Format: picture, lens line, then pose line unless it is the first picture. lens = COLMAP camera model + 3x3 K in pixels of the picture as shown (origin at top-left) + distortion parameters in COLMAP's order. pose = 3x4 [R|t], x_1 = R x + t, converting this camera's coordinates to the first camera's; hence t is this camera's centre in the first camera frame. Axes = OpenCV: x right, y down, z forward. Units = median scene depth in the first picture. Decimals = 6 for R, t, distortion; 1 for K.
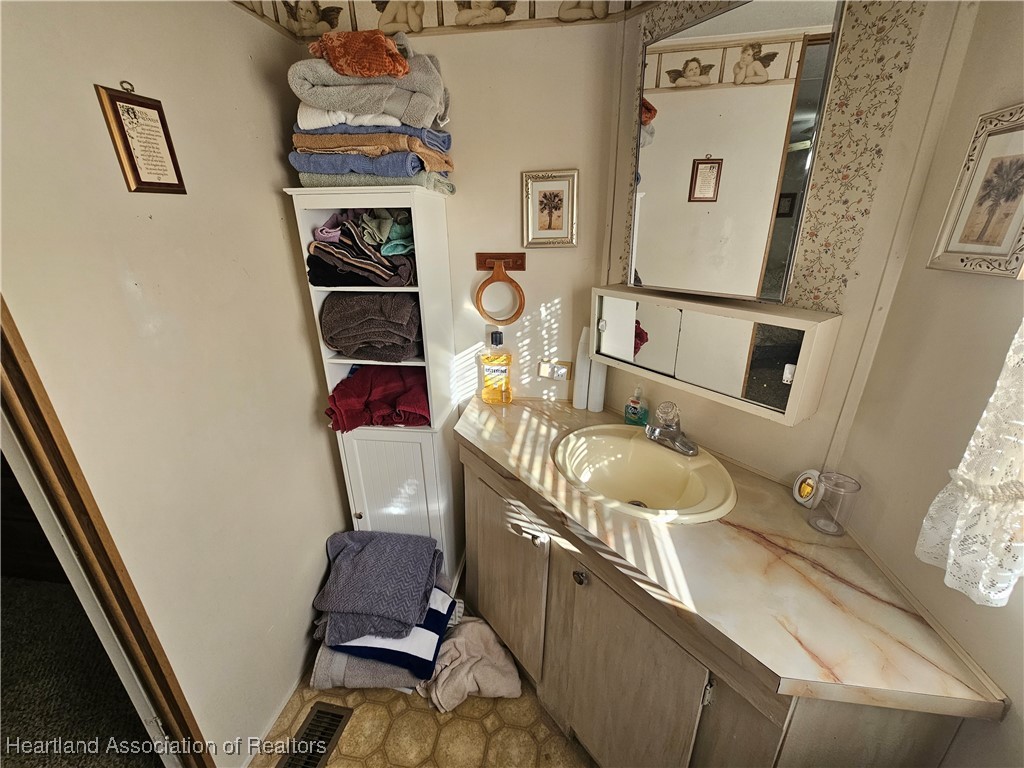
lens RADIAL K [[420.4, 0, 502.8], [0, 420.4, 383.0], [0, 0, 1]] dist [0.003882, -0.001451]
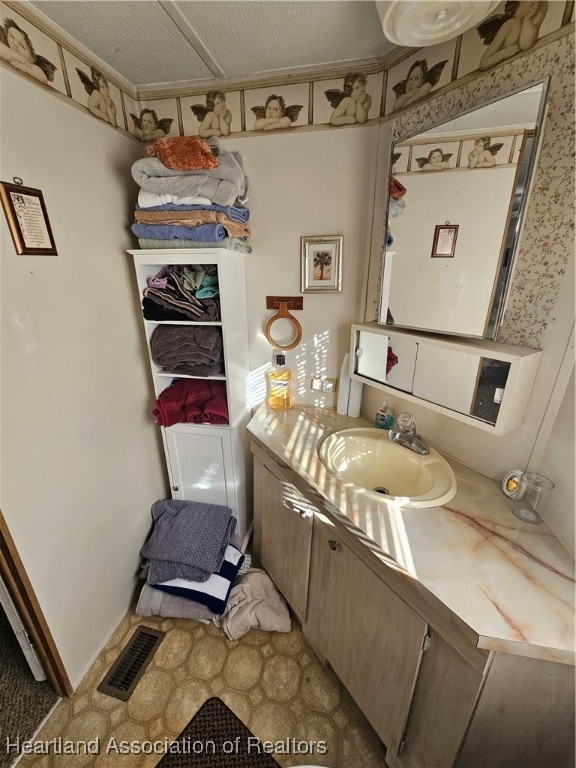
lens RADIAL K [[315.3, 0, 273.5], [0, 315.3, 386.0], [0, 0, 1]] dist [0.003882, -0.001451]
pose [[0.998212, 0.023252, -0.055063, 0.027932], [-0.023909, 0.999650, -0.011317, -0.015512], [0.054781, 0.012613, 0.998419, -0.004166]]
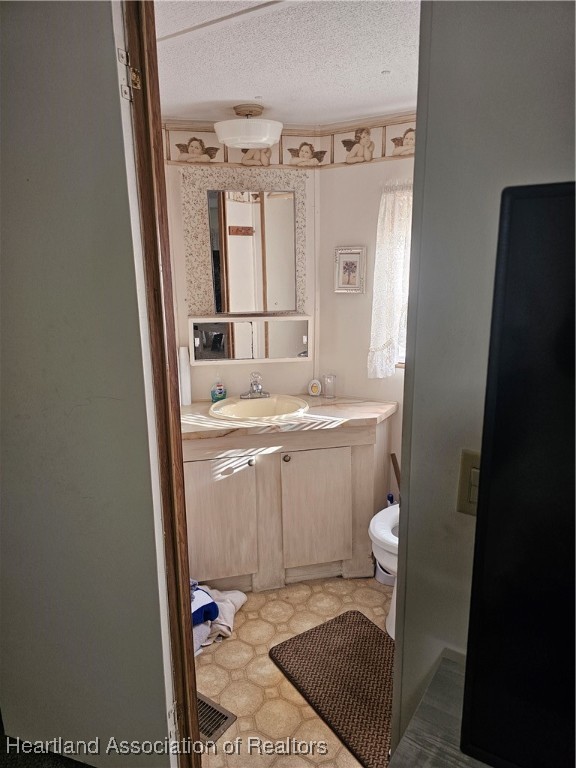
lens RADIAL K [[514.7, 0, 286.7], [0, 514.7, 383.2], [0, 0, 1]] dist [0.045526, -0.019913]
pose [[0.394456, -0.184854, 0.900130, -1.384736], [0.330767, 0.942460, 0.048598, 0.023558], [-0.857320, 0.278563, 0.432903, -0.068551]]
